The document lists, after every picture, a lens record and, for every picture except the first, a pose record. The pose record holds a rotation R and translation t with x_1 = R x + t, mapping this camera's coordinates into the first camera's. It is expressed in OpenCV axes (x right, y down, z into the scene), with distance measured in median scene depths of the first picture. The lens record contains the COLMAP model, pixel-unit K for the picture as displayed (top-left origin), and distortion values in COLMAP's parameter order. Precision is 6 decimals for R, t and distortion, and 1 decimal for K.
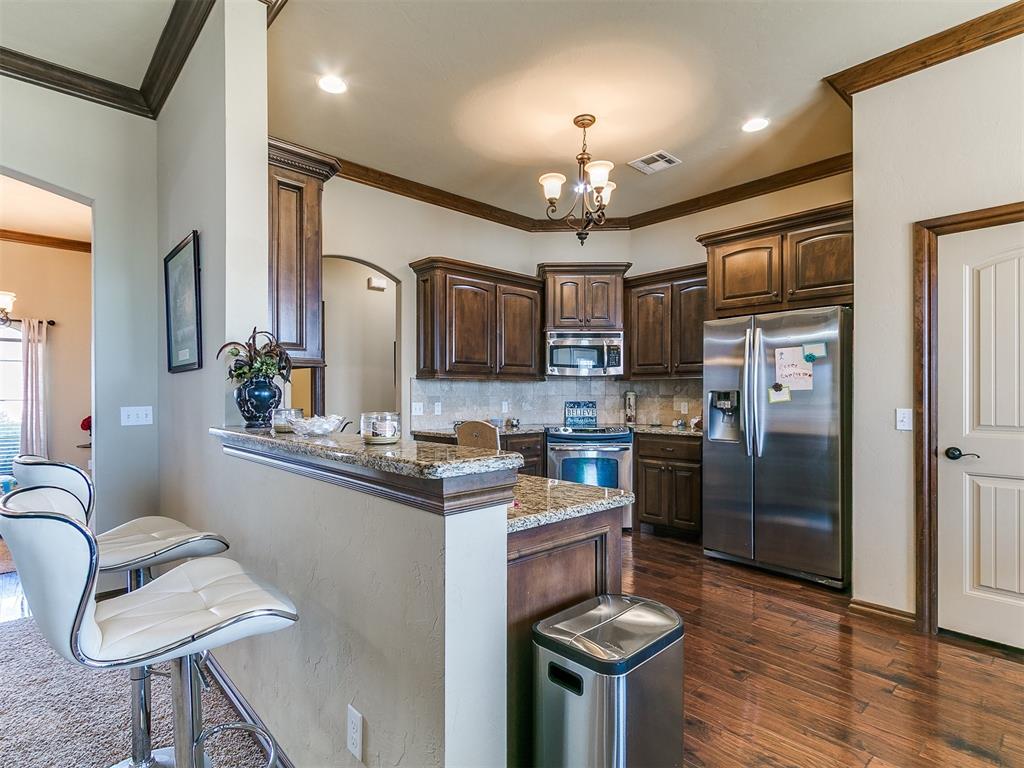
lens RADIAL K [[529.0, 0, 493.1], [0, 529.0, 395.4], [0, 0, 1]] dist [0.007737, -0.003596]
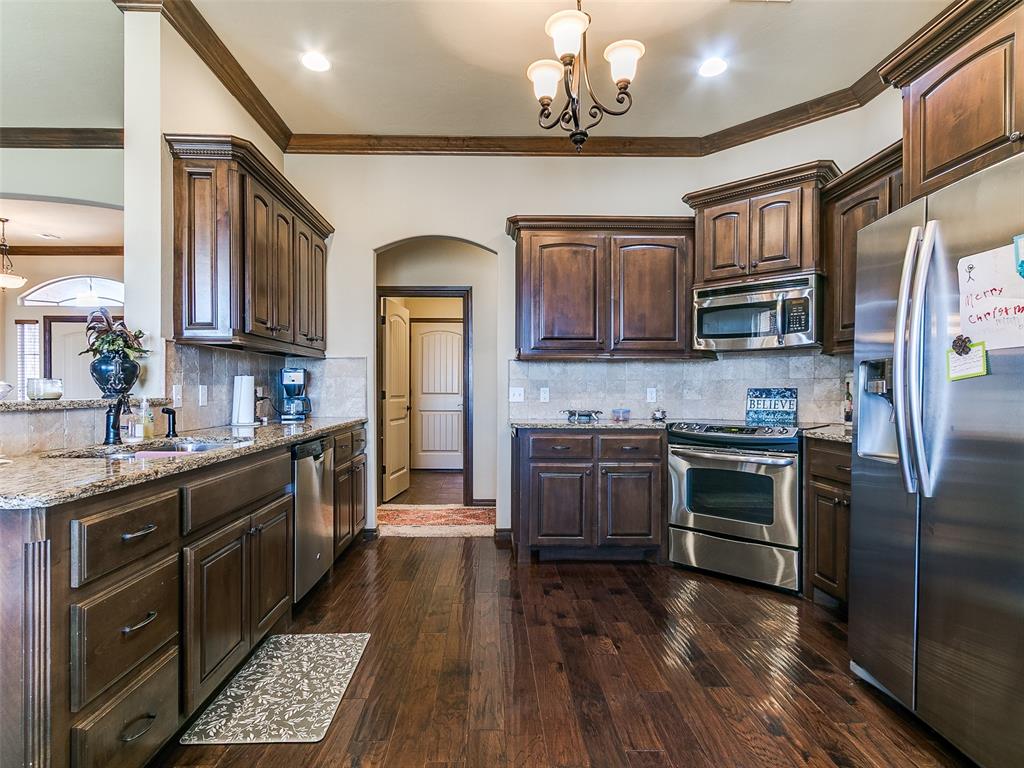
lens RADIAL K [[529.0, 0, 507.0], [0, 529.0, 392.0], [0, 0, 1]] dist [0.007737, -0.003596]
pose [[0.755954, 0.005698, -0.654600, 0.382920], [-0.004662, 0.999984, 0.003321, 0.016975], [0.654609, 0.000542, 0.755968, 0.294882]]
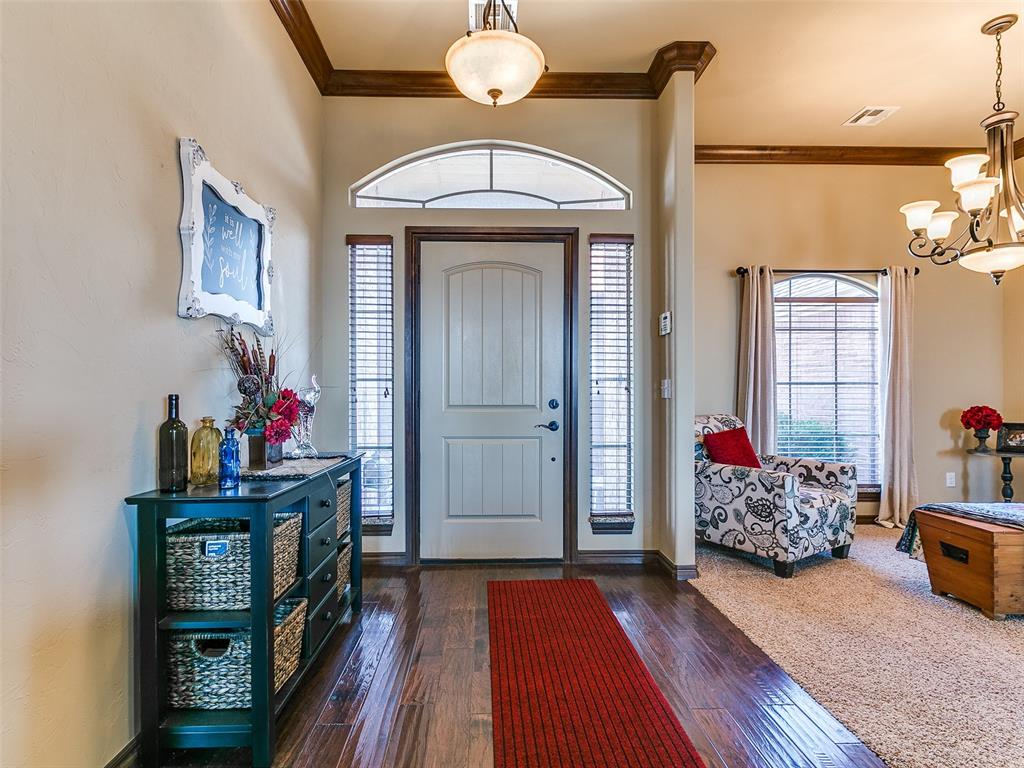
lens RADIAL K [[535.5, 0, 506.3], [0, 535.5, 391.6], [0, 0, 1]] dist [-0.003664, -0.000178]
pose [[0.760076, -0.000376, -0.649834, -0.943781], [-0.003323, 0.999985, -0.004464, 0.030892], [0.649826, 0.005552, 0.760063, 0.135667]]
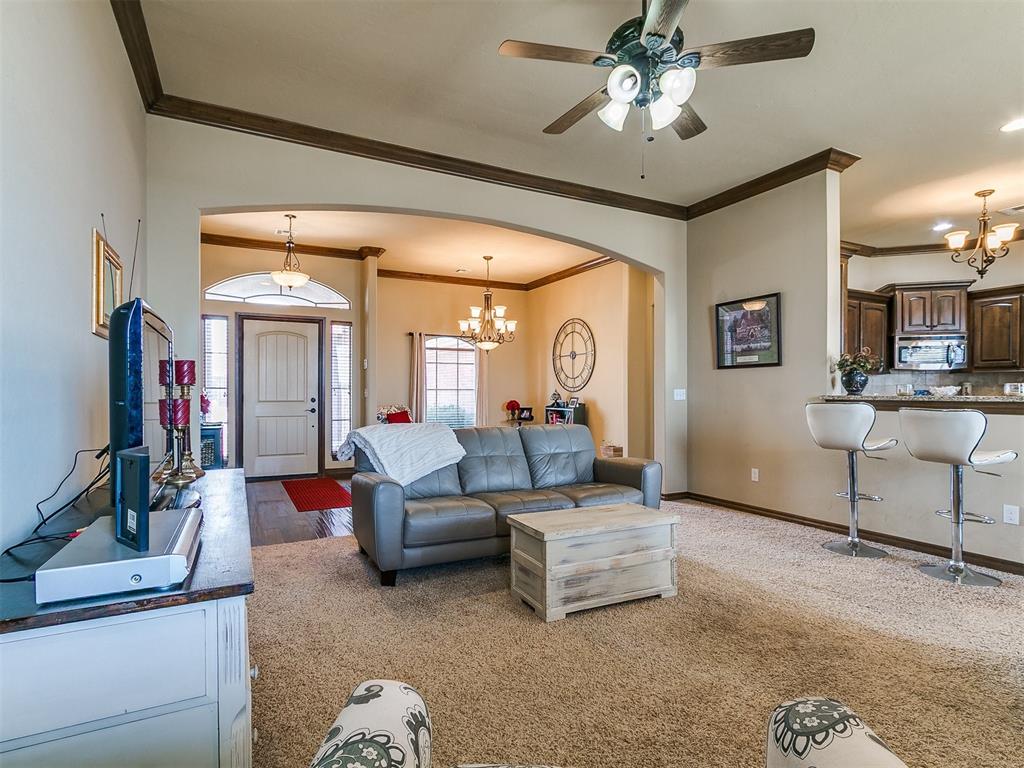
lens RADIAL K [[529.0, 0, 496.1], [0, 529.0, 394.0], [0, 0, 1]] dist [0.007737, -0.003596]
pose [[0.962782, 0.002949, -0.270262, -0.496124], [-0.002905, 0.999996, 0.000562, 0.025046], [0.270262, 0.000243, 0.962787, -0.525260]]
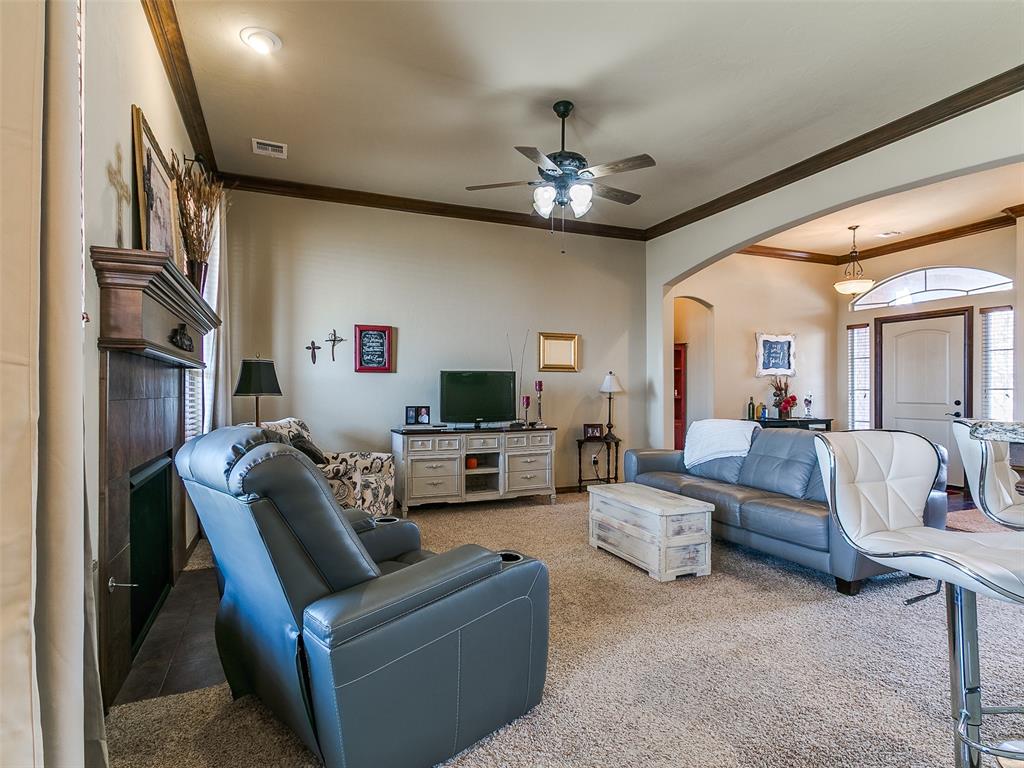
lens RADIAL K [[529.0, 0, 497.0], [0, 529.0, 391.7], [0, 0, 1]] dist [0.007737, -0.003596]
pose [[-0.342293, 0.001103, -0.939593, 0.178273], [-0.002435, 0.999995, 0.002061, 0.017588], [0.939590, 0.002993, -0.342288, 0.101224]]
